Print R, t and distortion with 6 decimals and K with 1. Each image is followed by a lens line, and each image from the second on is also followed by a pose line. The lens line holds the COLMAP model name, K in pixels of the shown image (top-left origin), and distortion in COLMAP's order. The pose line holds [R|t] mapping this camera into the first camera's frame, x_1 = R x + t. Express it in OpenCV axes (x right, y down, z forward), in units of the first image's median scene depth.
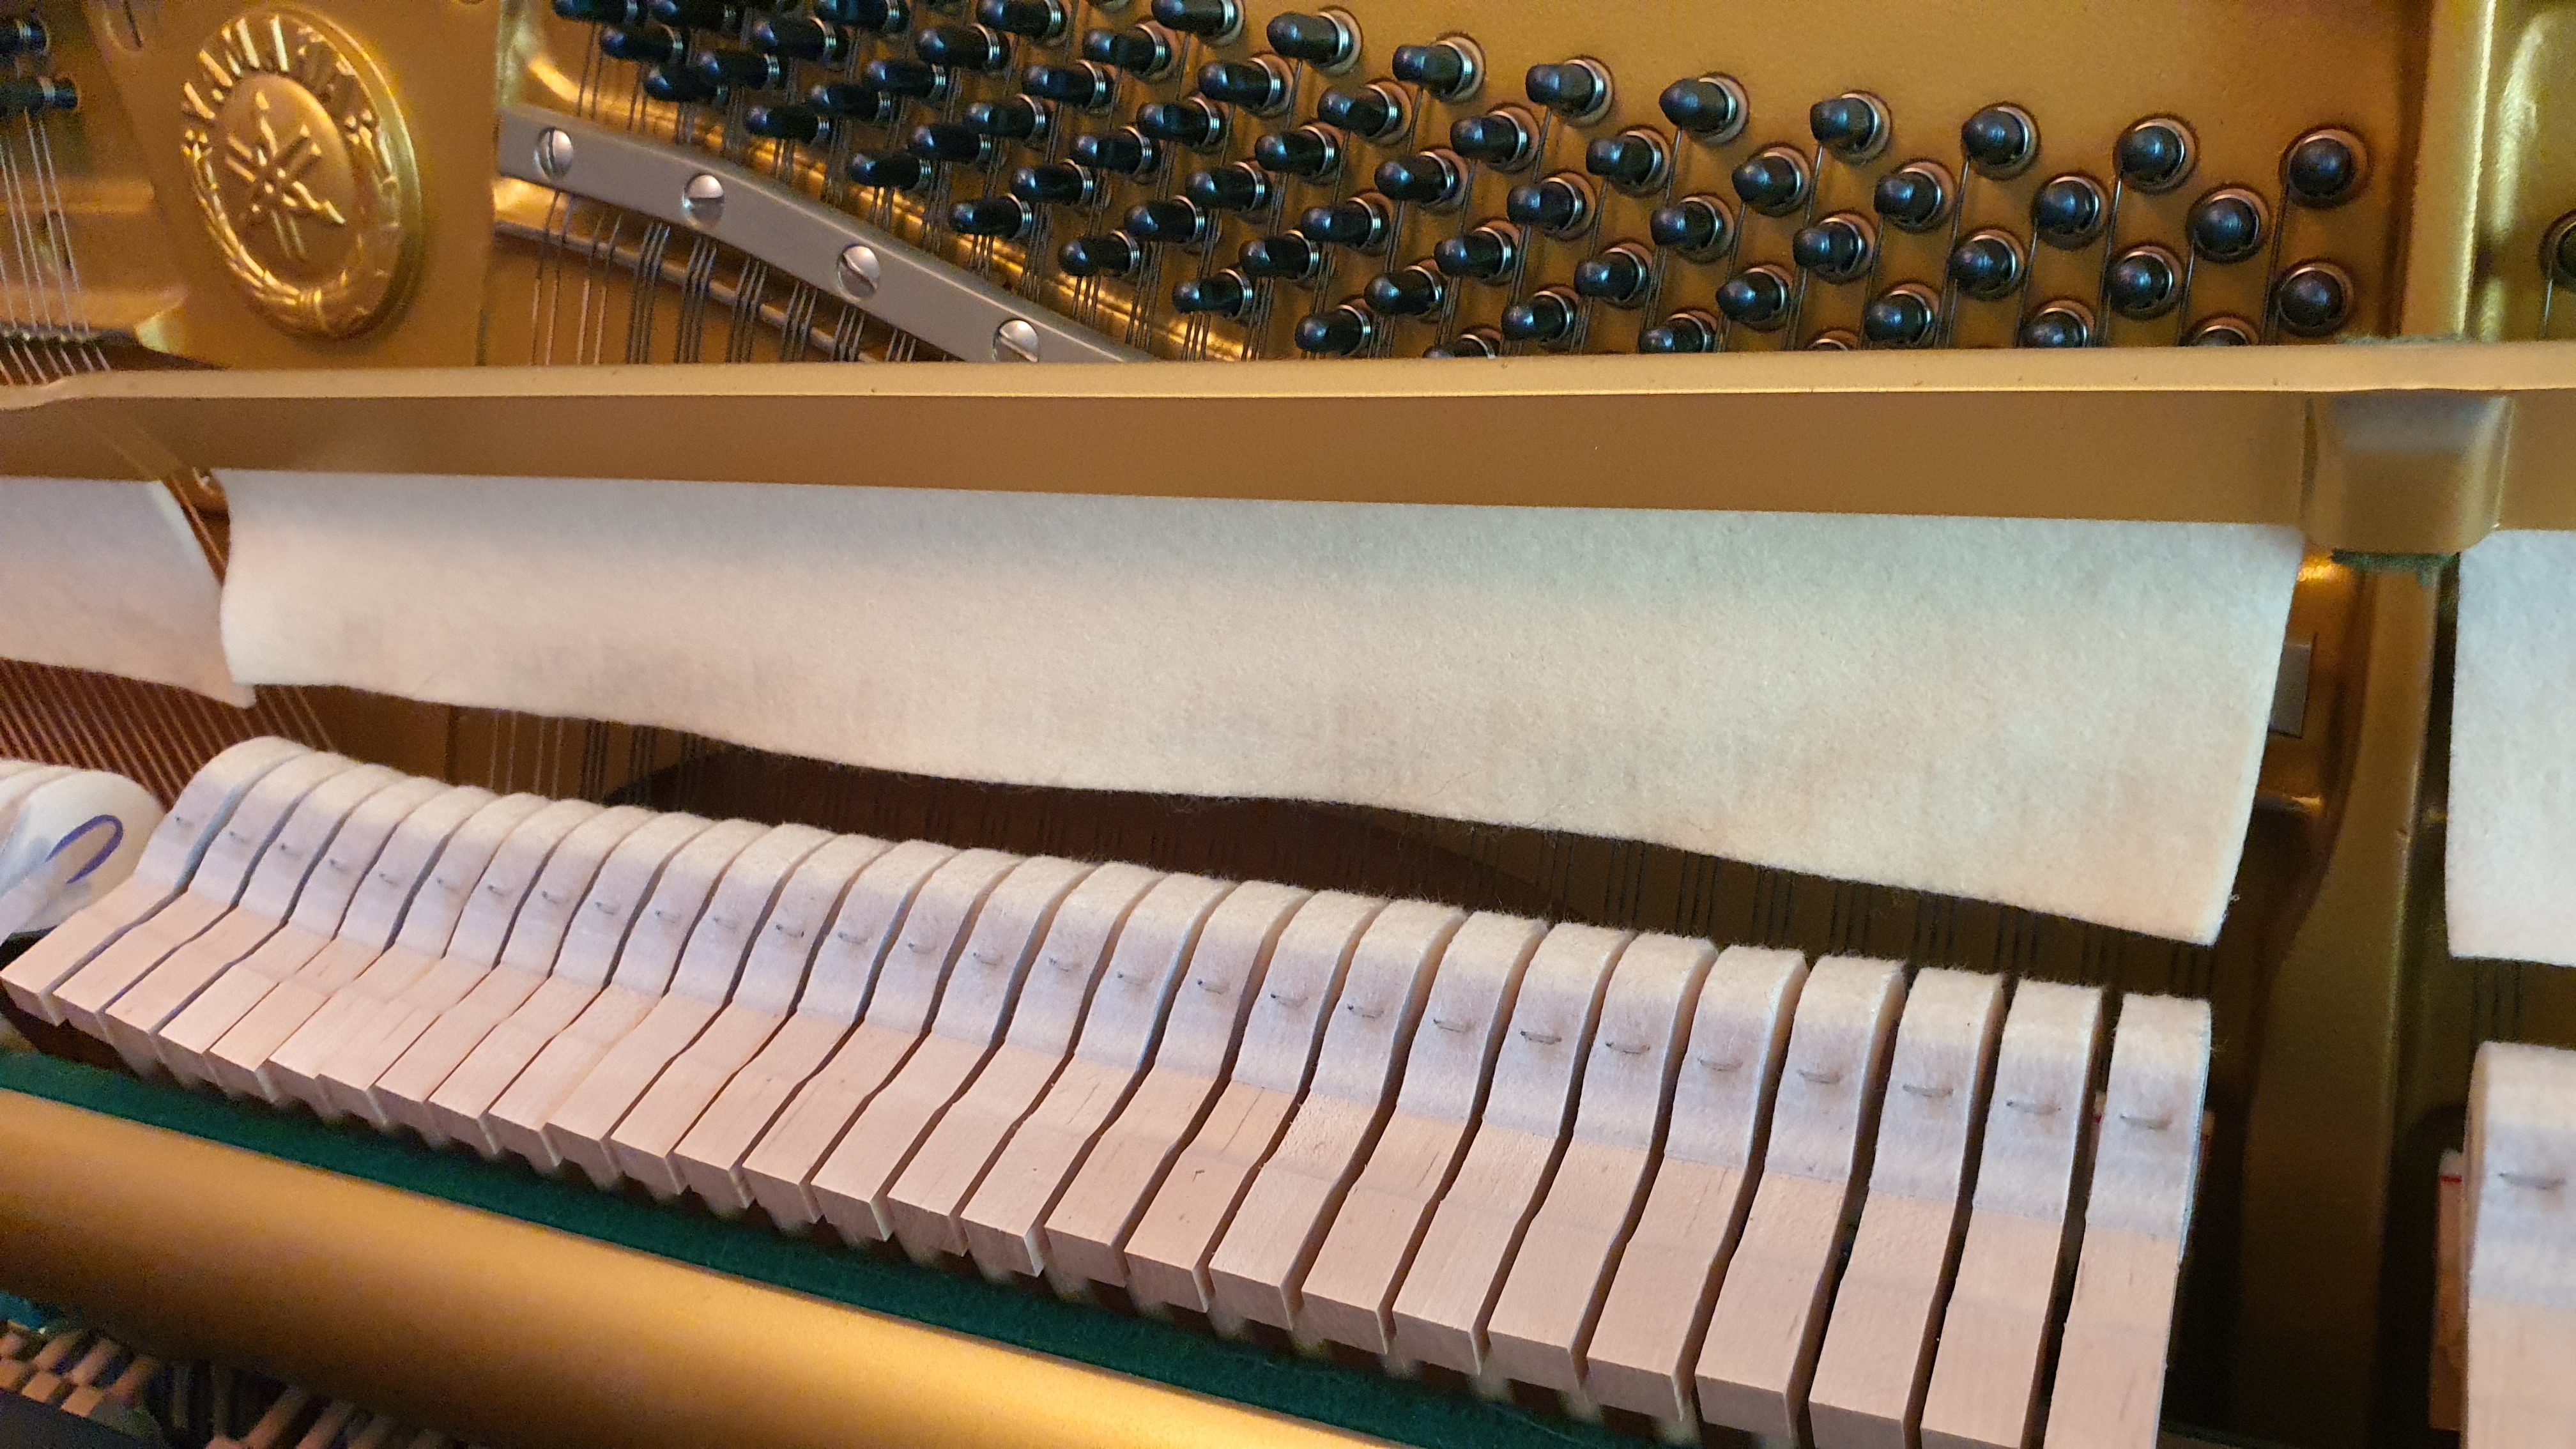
lens RADIAL K [[2077.7, 0, 1261.0], [0, 2077.7, 727.0], [0, 0, 1]] dist [0.059417, -0.070922]
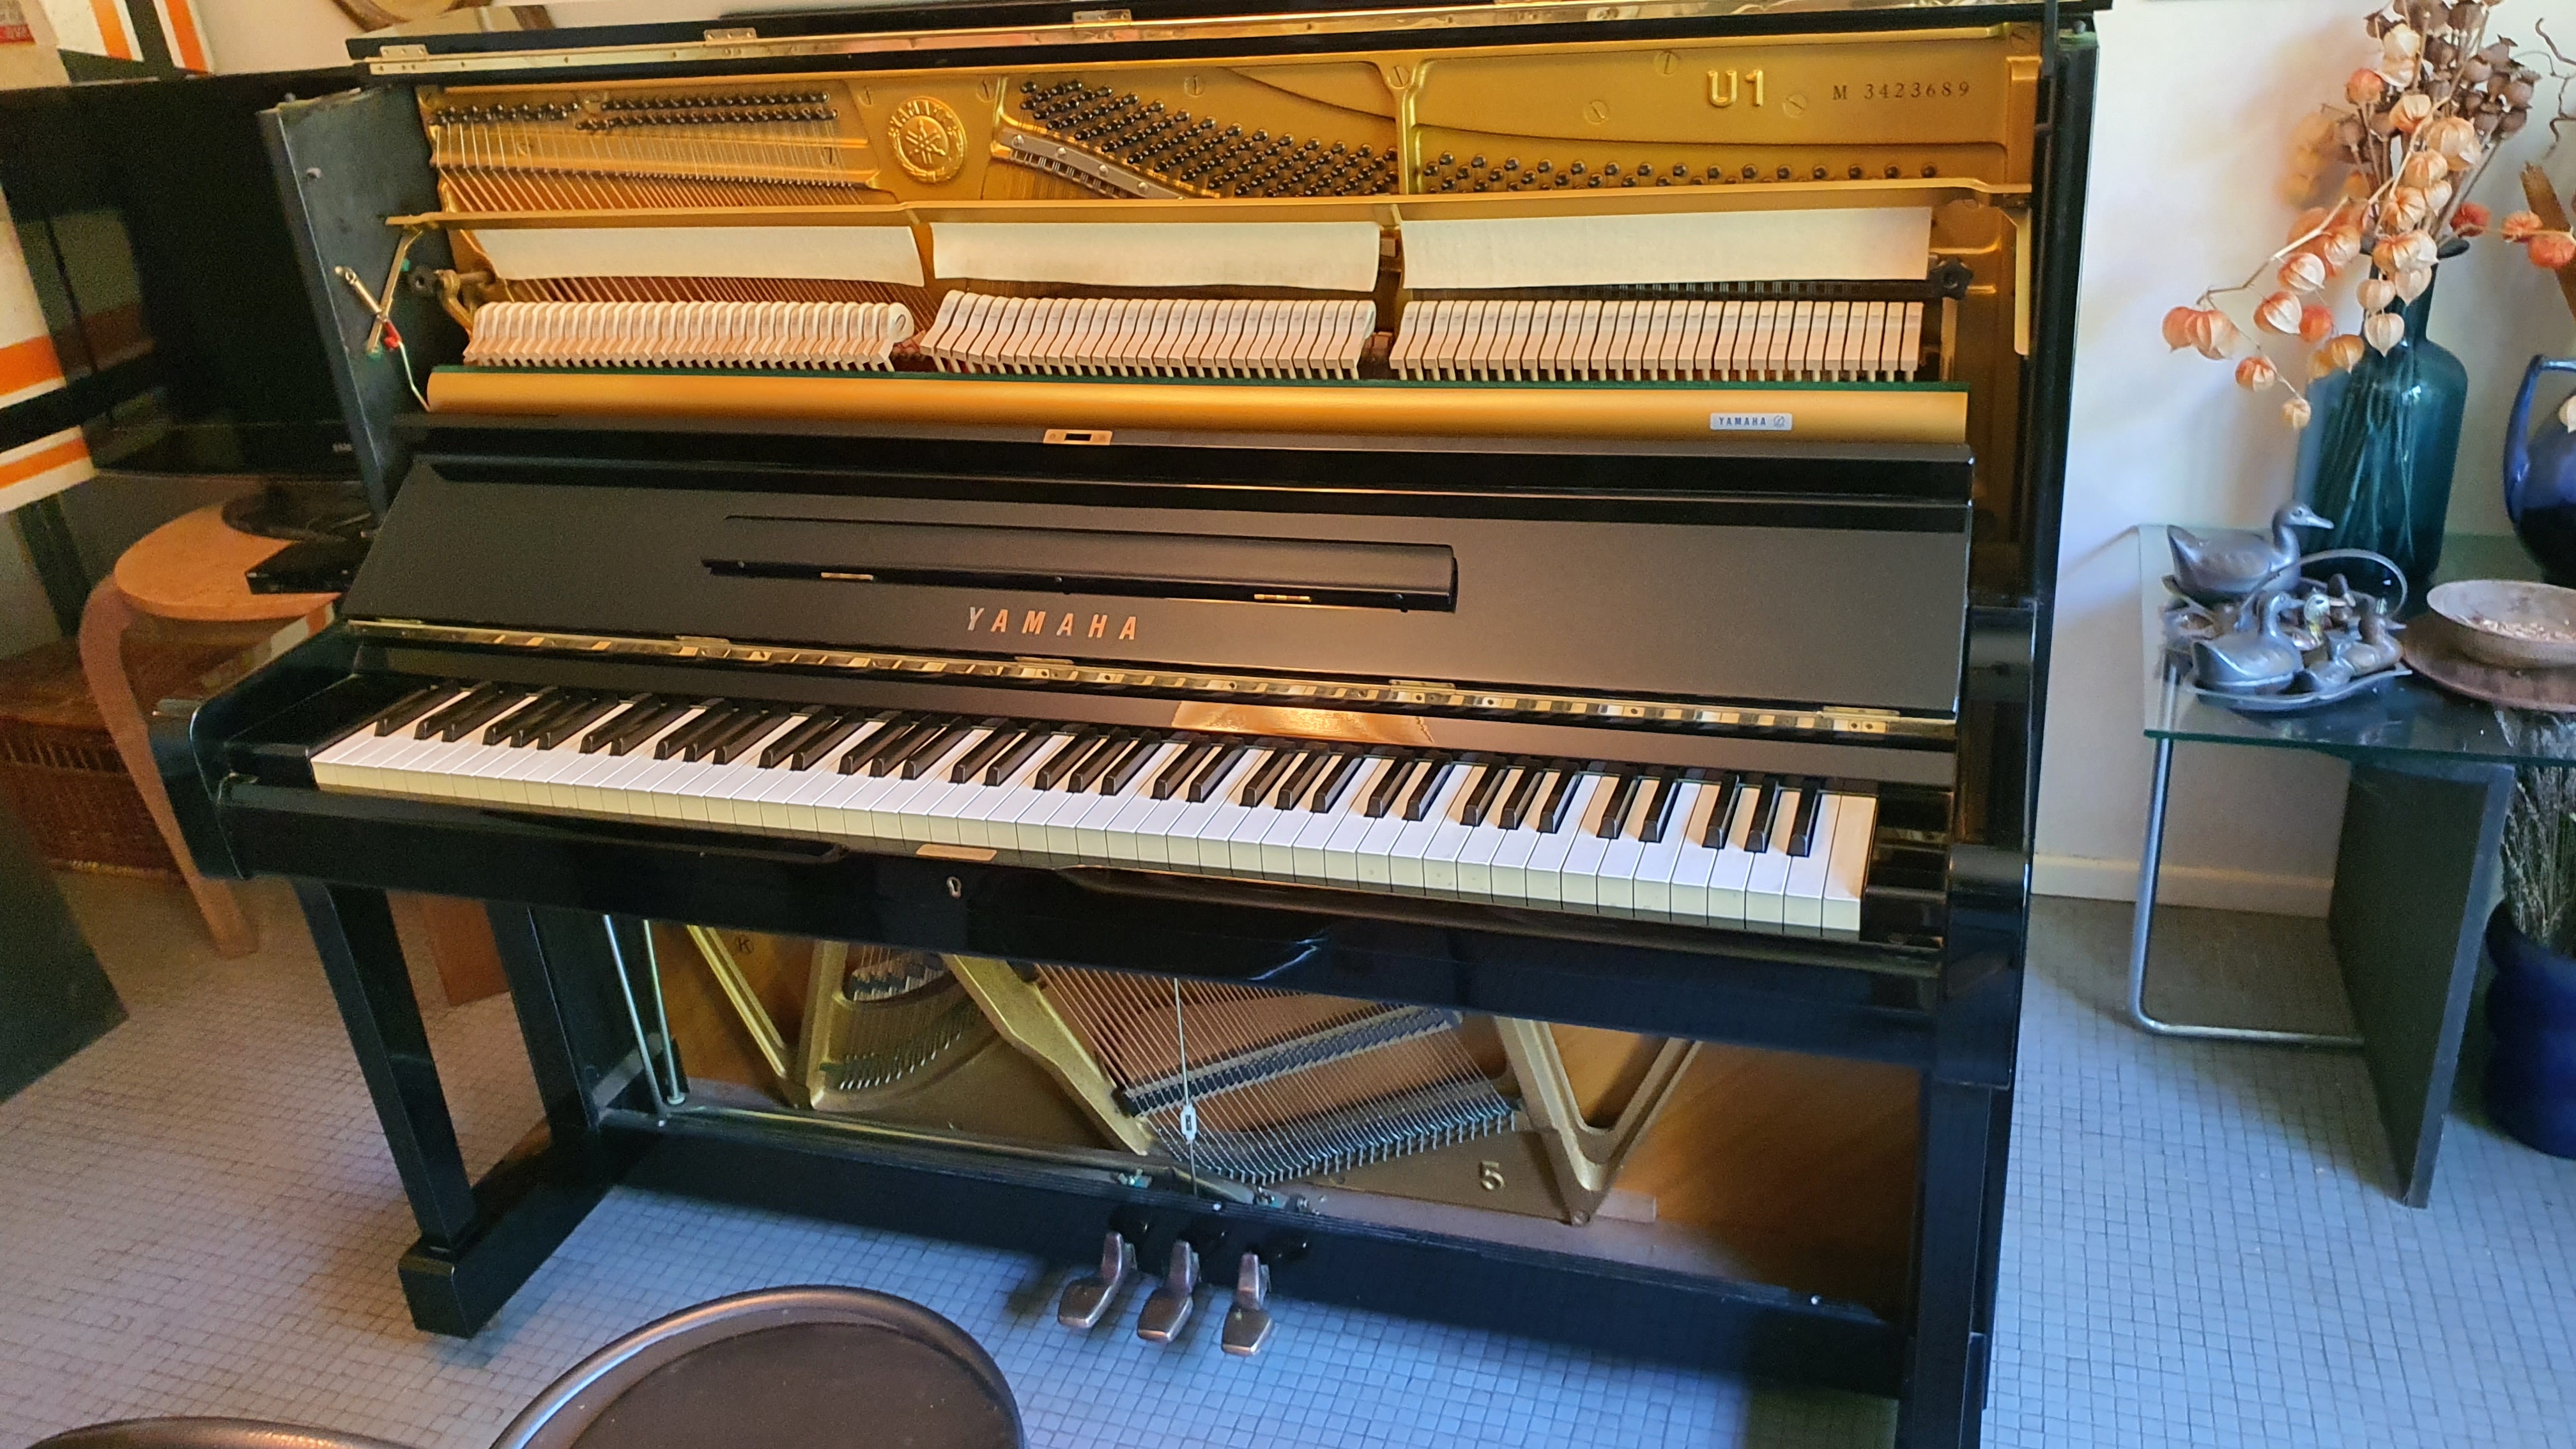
lens RADIAL K [[2077.7, 0, 1271.7], [0, 2077.7, 723.6], [0, 0, 1]] dist [0.059417, -0.070922]
pose [[0.985701, -0.078038, 0.149346, -0.766930], [0.054485, 0.986291, 0.155764, 0.345876], [-0.159454, -0.145399, 0.976439, -4.597367]]
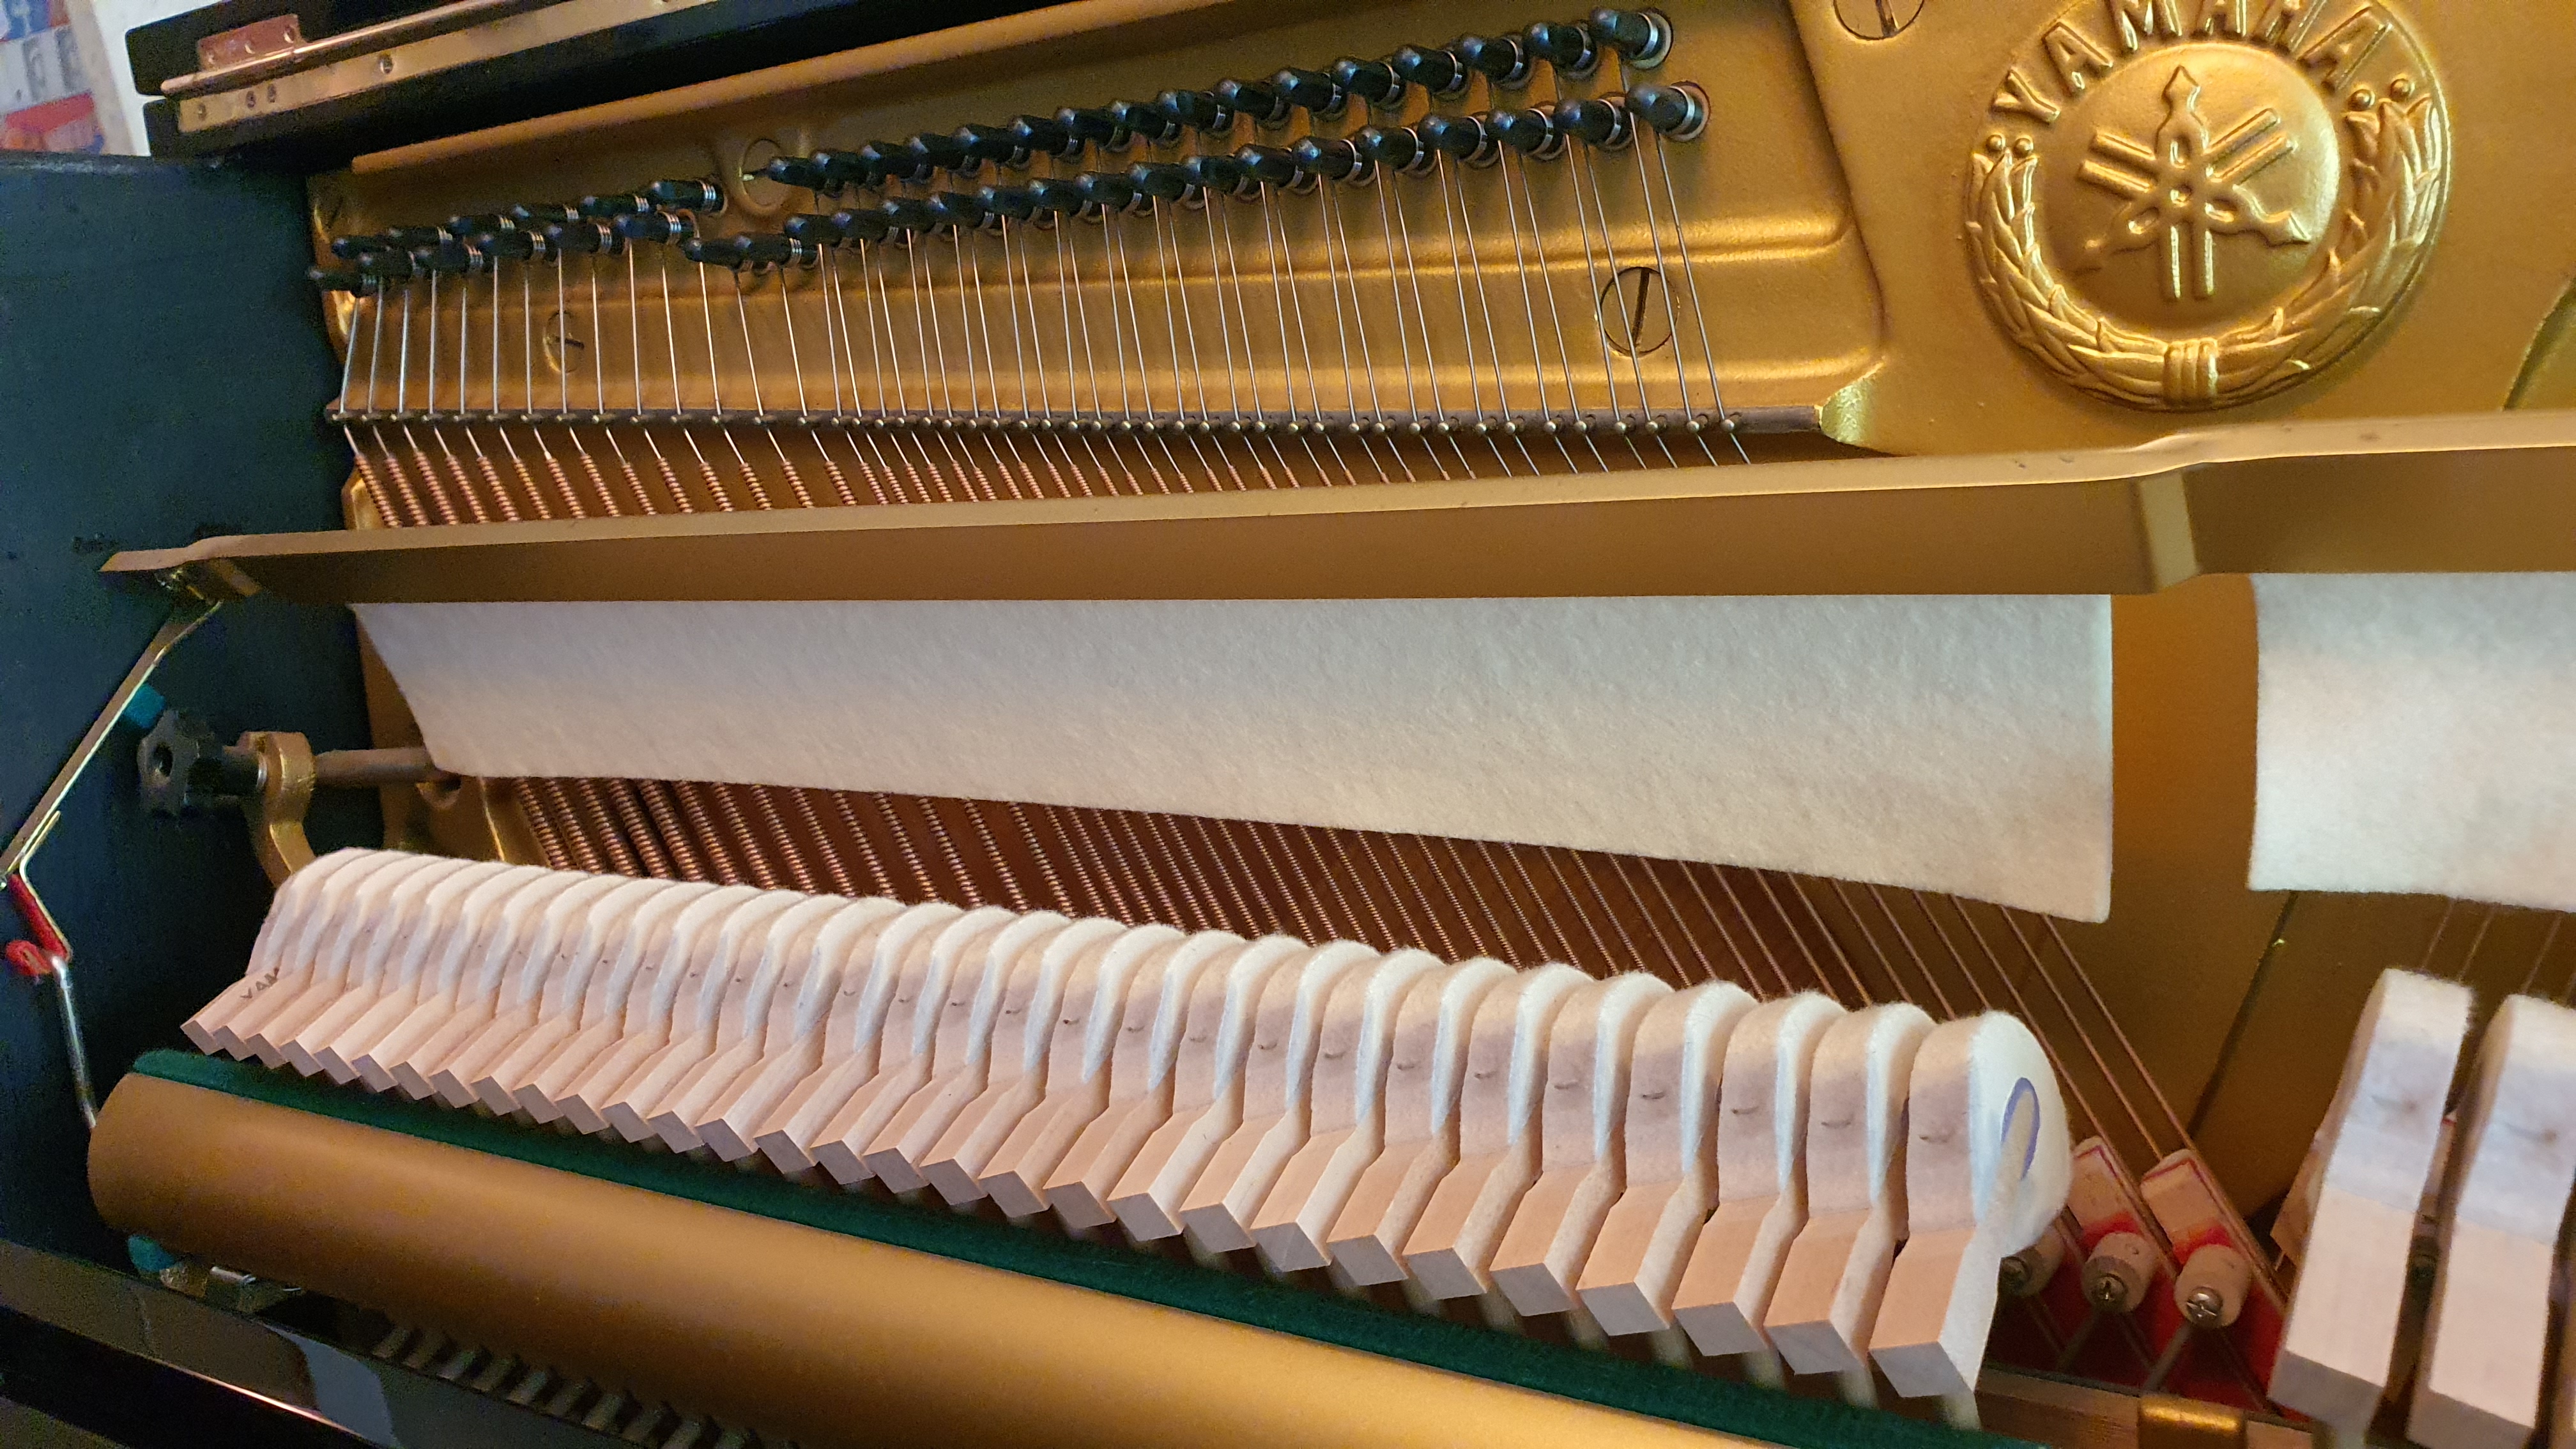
lens RADIAL K [[2077.7, 0, 1302.9], [0, 2077.7, 723.2], [0, 0, 1]] dist [0.059417, -0.070922]
pose [[0.998007, 0.016249, -0.060983, -1.122956], [-0.022416, 0.994549, -0.101836, 0.003688], [0.058996, 0.103000, 0.992930, 0.442536]]
